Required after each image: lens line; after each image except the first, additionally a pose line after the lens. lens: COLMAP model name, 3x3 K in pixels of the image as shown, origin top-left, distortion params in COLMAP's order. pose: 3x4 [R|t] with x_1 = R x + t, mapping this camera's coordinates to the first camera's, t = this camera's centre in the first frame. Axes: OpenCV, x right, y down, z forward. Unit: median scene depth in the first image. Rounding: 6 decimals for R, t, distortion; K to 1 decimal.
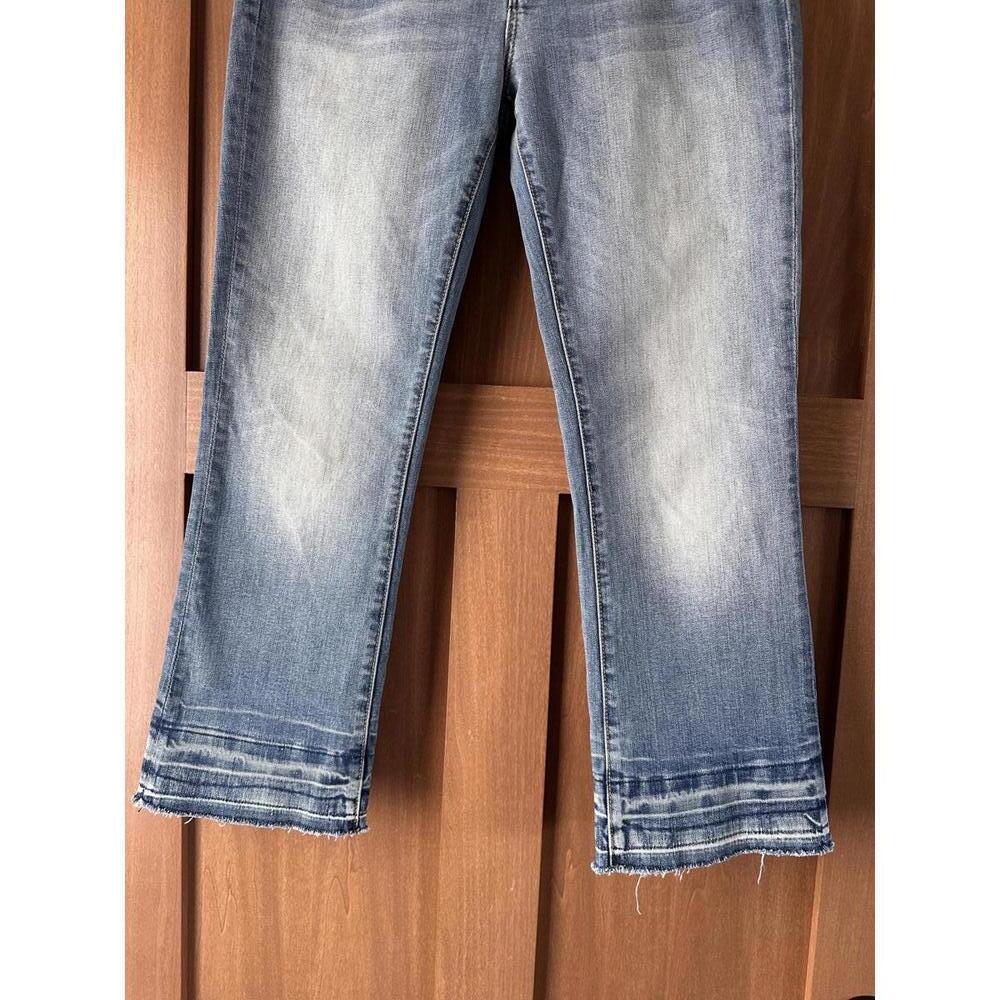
lens RADIAL K [[722.8, 0, 500.0], [0, 722.8, 500.0], [0, 0, 1]] dist [0.127037, -0.217327]
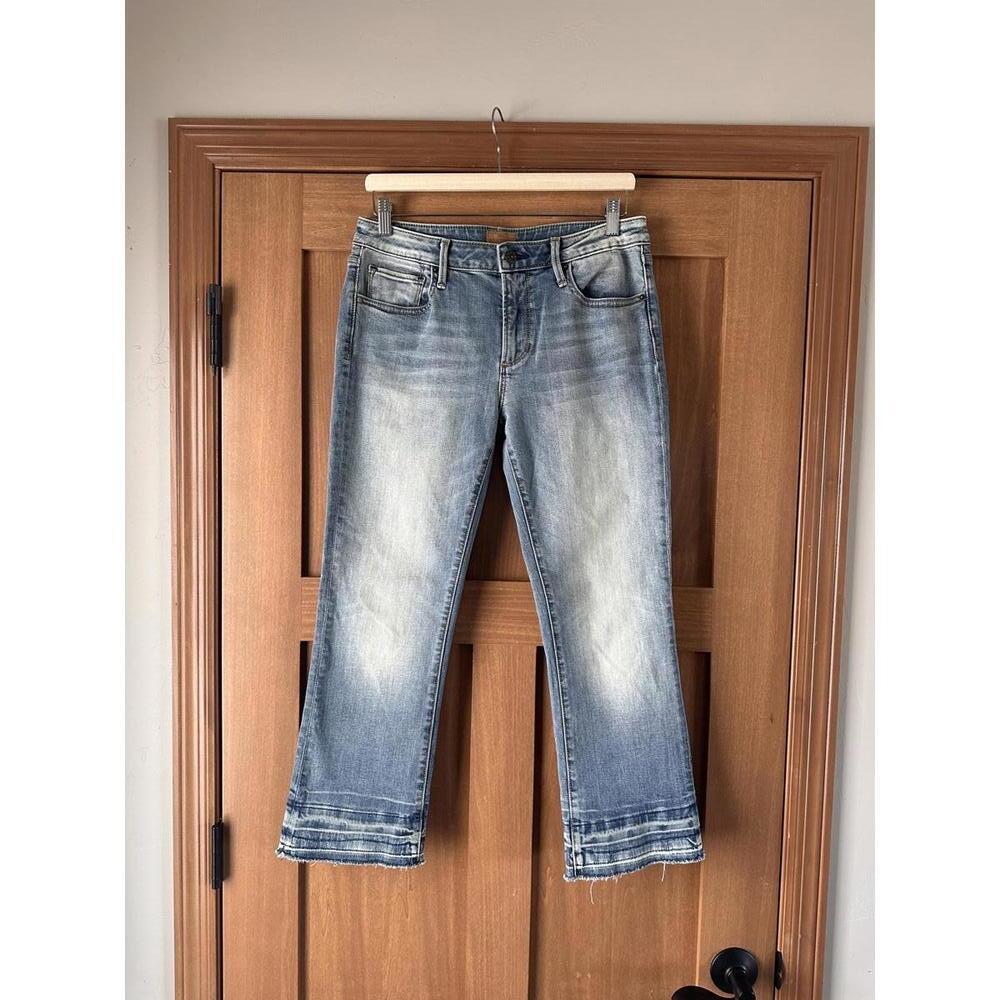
lens RADIAL K [[722.8, 0, 500.0], [0, 722.8, 500.0], [0, 0, 1]] dist [0.127037, -0.217327]
pose [[0.997434, -0.027929, 0.065912, -0.104965], [0.029281, 0.999378, -0.019629, -0.325478], [-0.065323, 0.021509, 0.997632, -0.668892]]
